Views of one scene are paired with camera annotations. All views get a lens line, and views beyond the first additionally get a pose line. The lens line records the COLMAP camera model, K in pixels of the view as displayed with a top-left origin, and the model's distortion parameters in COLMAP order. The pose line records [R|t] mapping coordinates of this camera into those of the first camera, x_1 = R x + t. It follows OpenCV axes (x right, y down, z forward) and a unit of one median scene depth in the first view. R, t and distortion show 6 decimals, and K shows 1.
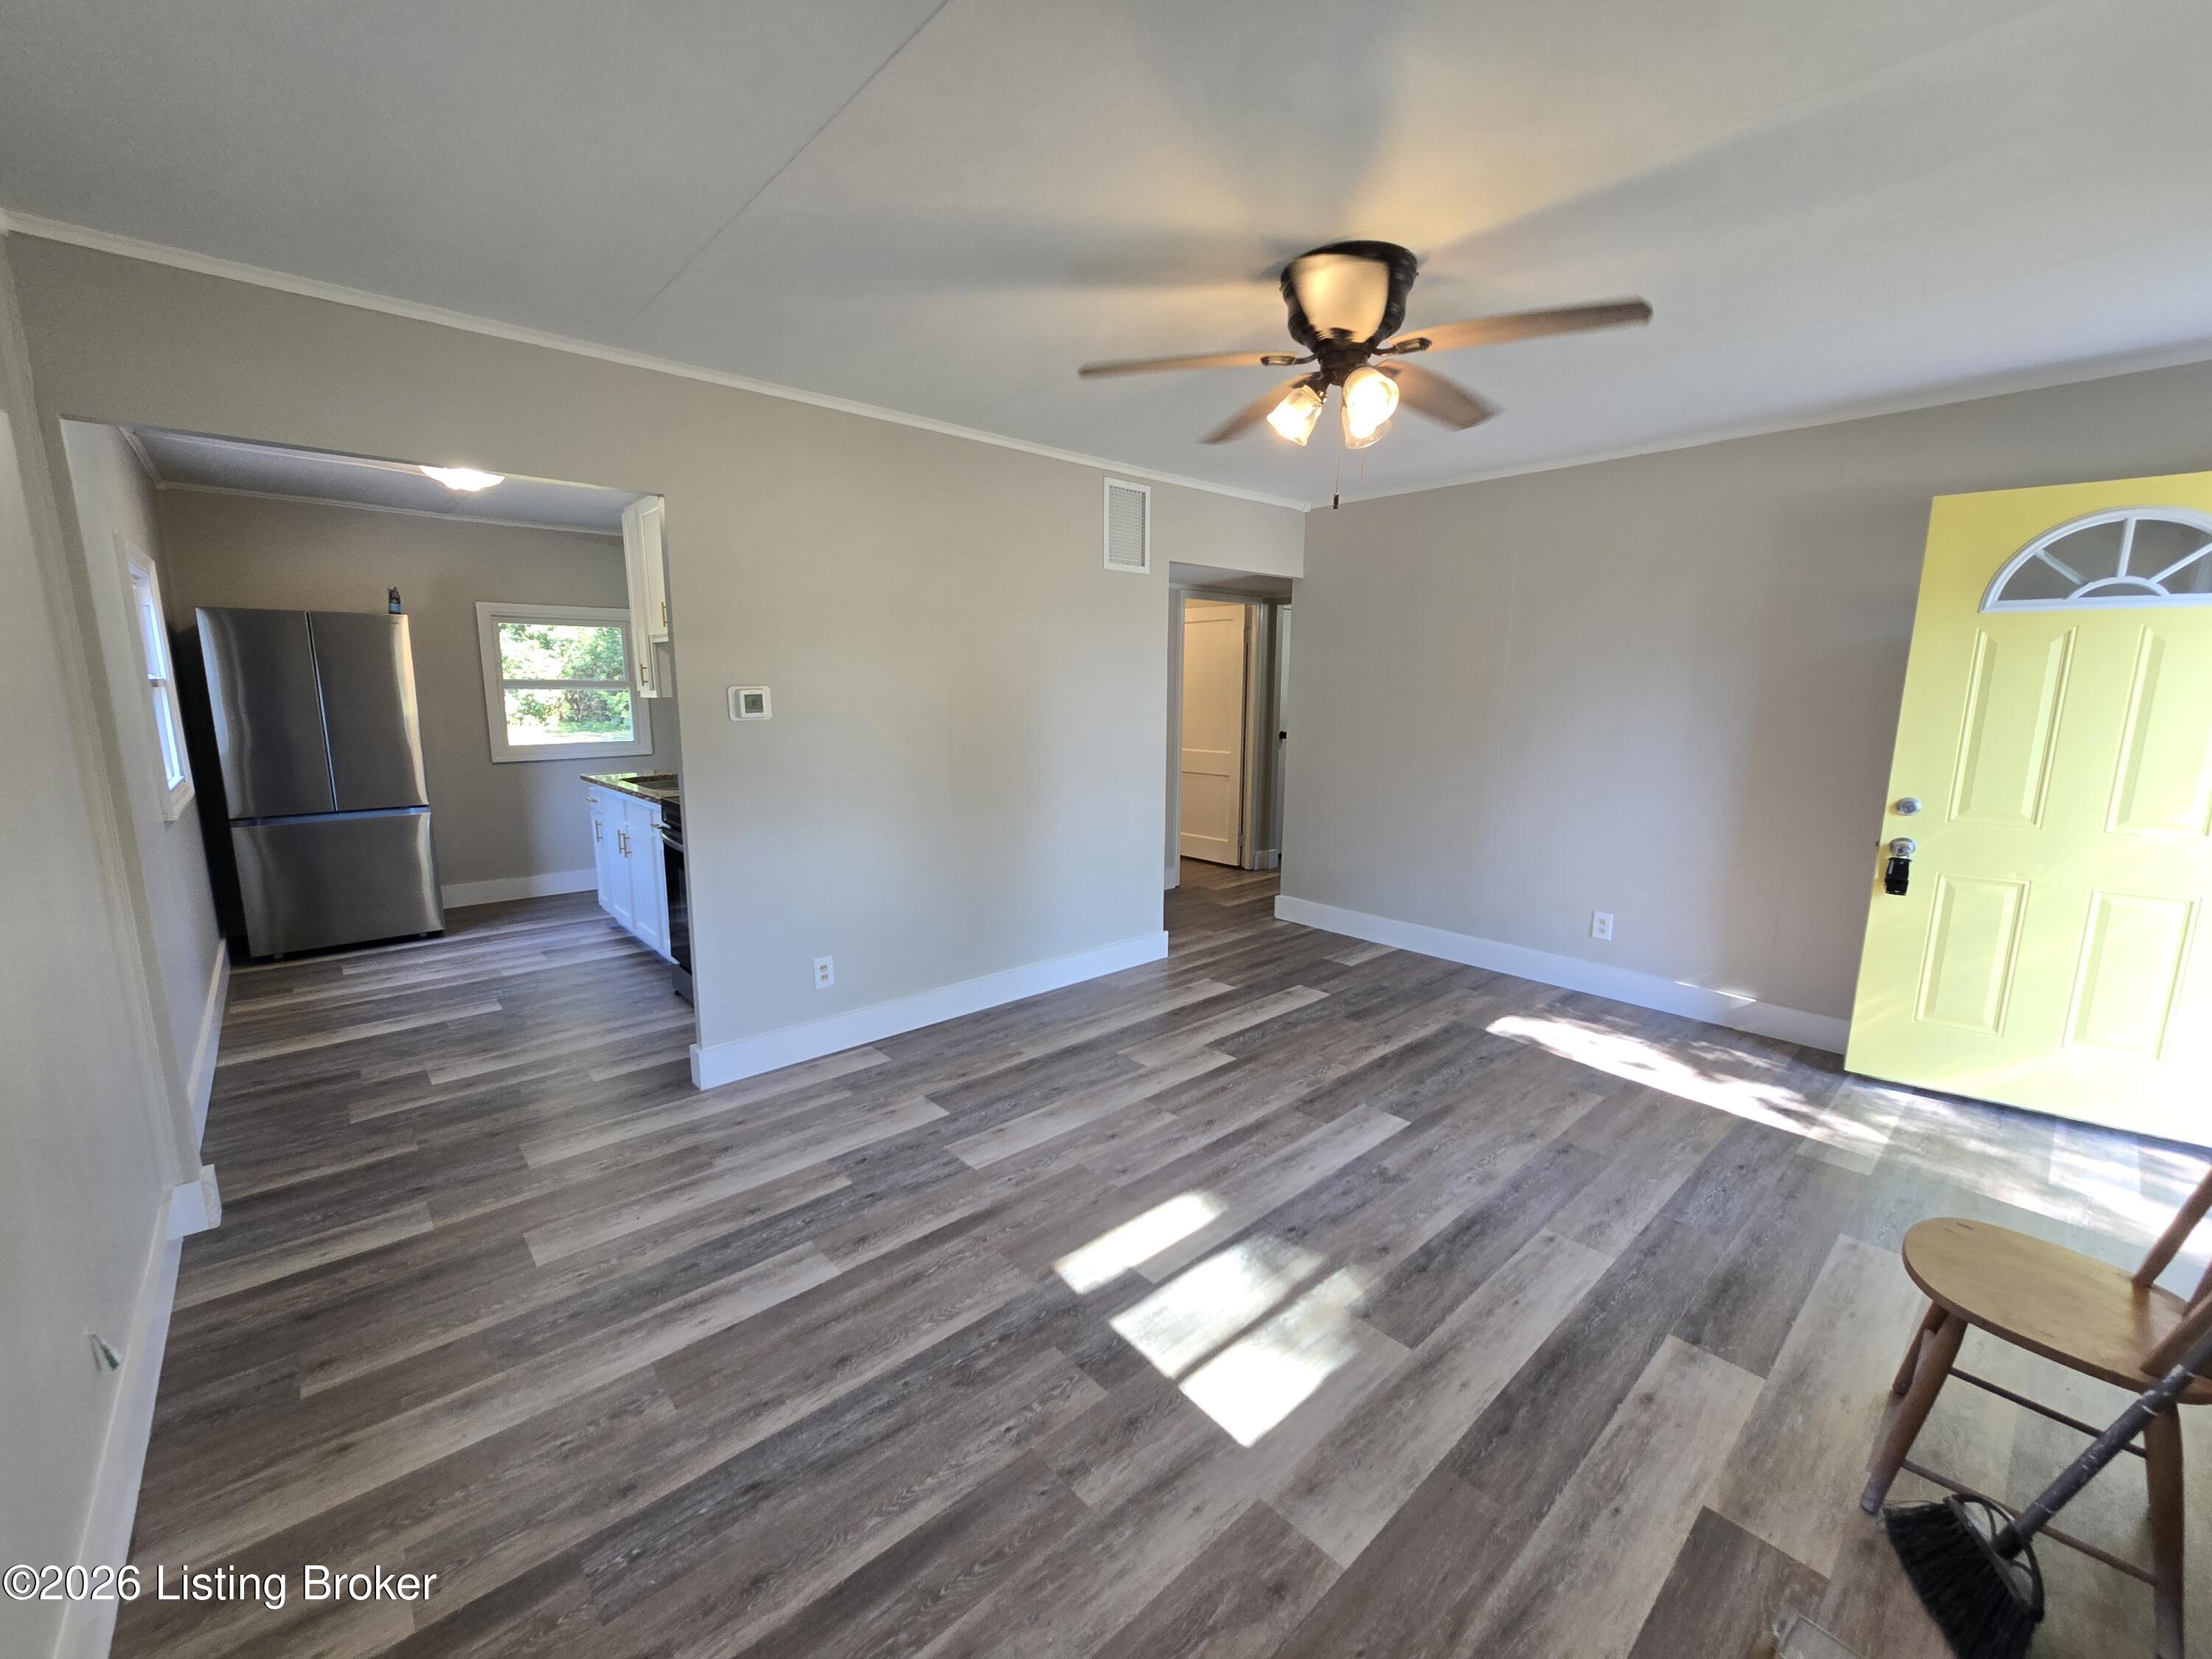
lens RADIAL K [[907.1, 0, 1089.3], [0, 907.1, 826.3], [0, 0, 1]] dist [-0.002153, 0.000811]
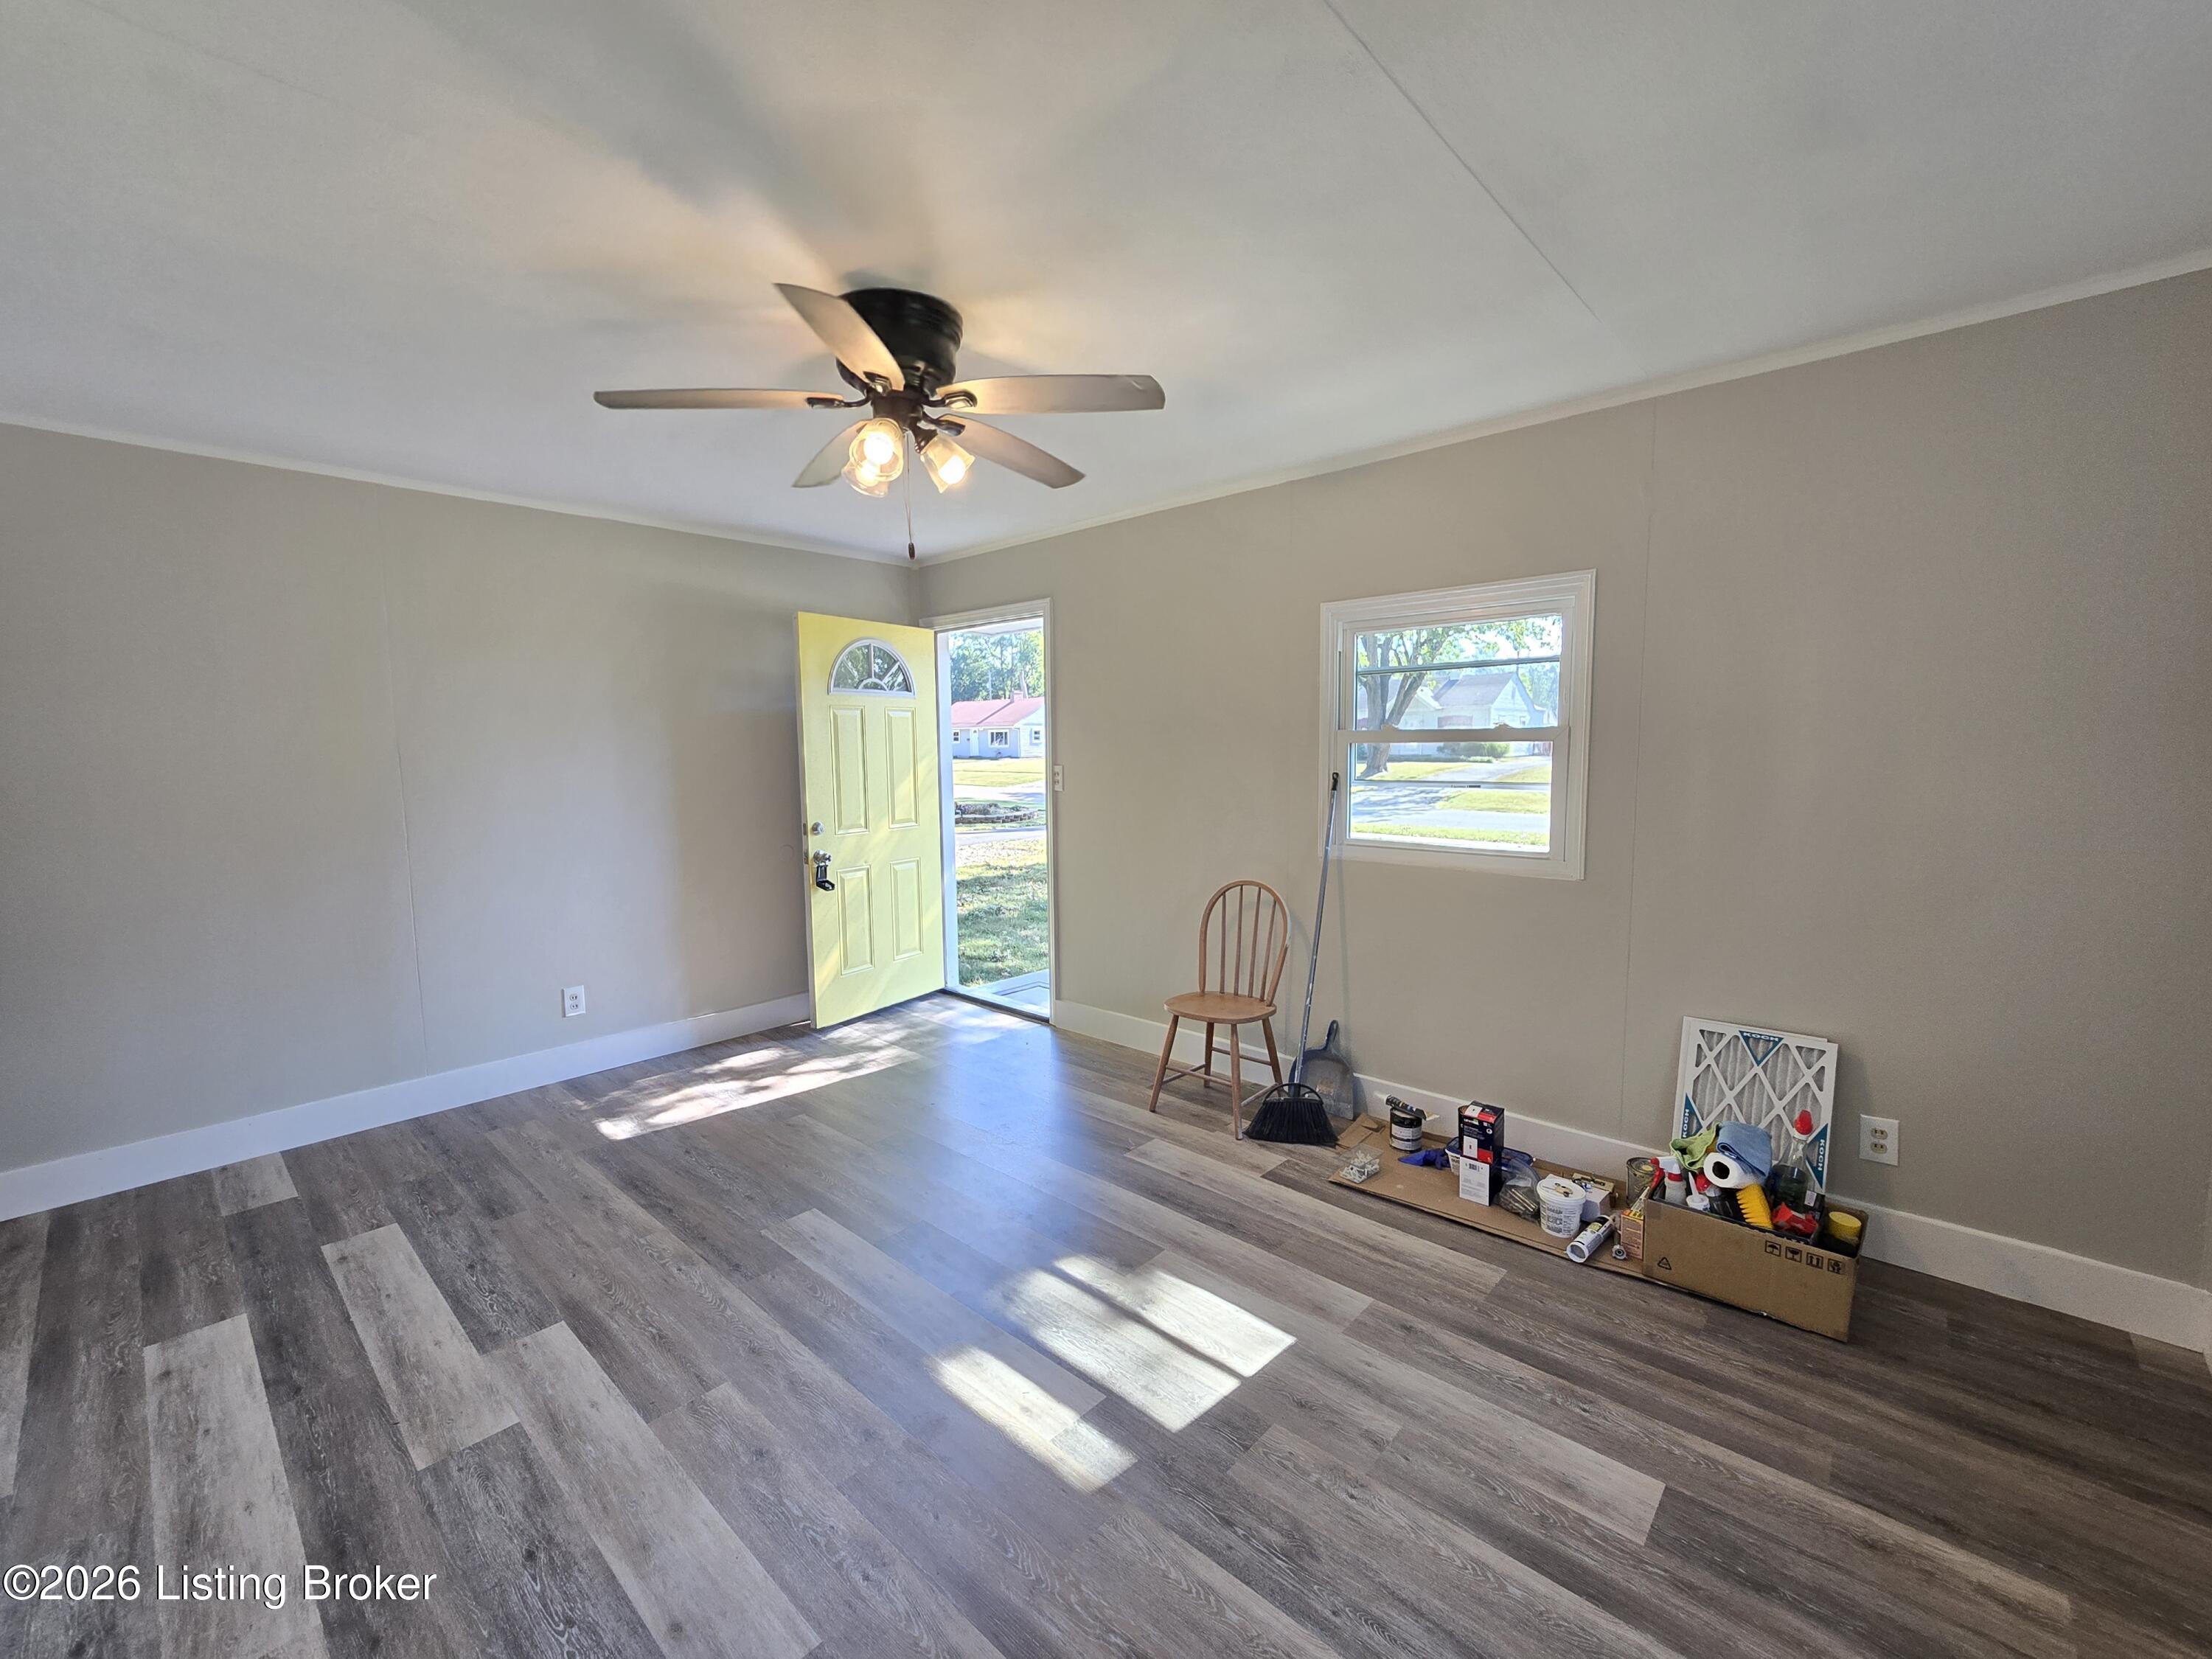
lens RADIAL K [[907.1, 0, 1102.6], [0, 907.1, 832.9], [0, 0, 1]] dist [-0.002153, 0.000811]
pose [[-0.103481, -0.099536, 0.989638, -0.607779], [0.166487, 0.979209, 0.115896, -0.119664], [-0.980599, 0.176755, -0.084758, 0.778564]]
